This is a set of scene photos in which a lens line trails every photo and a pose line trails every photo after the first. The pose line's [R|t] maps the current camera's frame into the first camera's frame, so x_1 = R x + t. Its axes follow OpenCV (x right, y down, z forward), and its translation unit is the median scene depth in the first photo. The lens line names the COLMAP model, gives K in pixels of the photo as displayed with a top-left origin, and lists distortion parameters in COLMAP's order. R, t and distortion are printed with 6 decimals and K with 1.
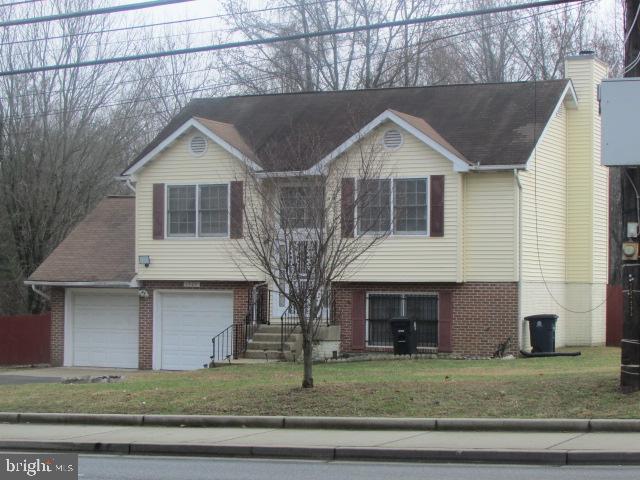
lens RADIAL K [[1531.7, 0, 320.0], [0, 1531.7, 240.0], [0, 0, 1]] dist [-0.059851, -0.046147]
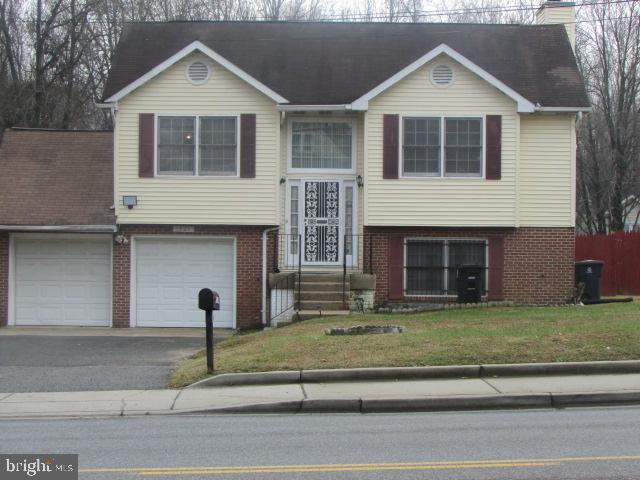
lens RADIAL K [[1531.7, 0, 320.0], [0, 1531.7, 240.0], [0, 0, 1]] dist [-0.059851, -0.046147]
pose [[0.903015, 0.005777, 0.429569, -0.402690], [-0.014711, 0.999739, 0.017480, 0.019119], [-0.429356, -0.022104, 0.902865, 0.172504]]
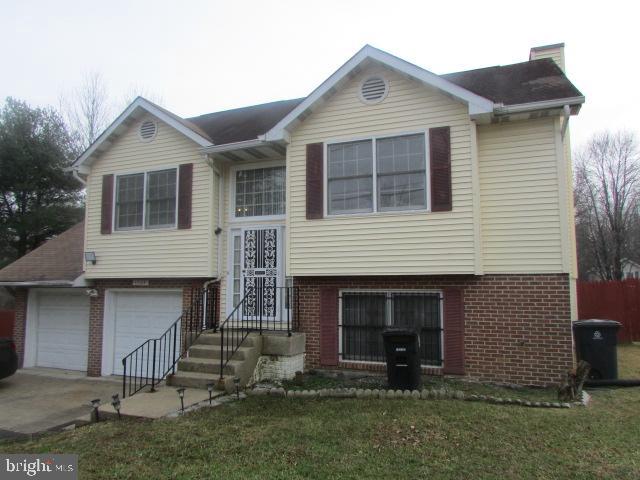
lens RADIAL K [[454.5, 0, 320.0], [0, 454.5, 240.0], [0, 0, 1]] dist [-0.008069, -0.006225]
pose [[0.998131, -0.002166, 0.061069, 0.006450], [0.006607, 0.997338, -0.072611, 0.024570], [-0.060749, 0.072879, 0.995489, 0.742273]]
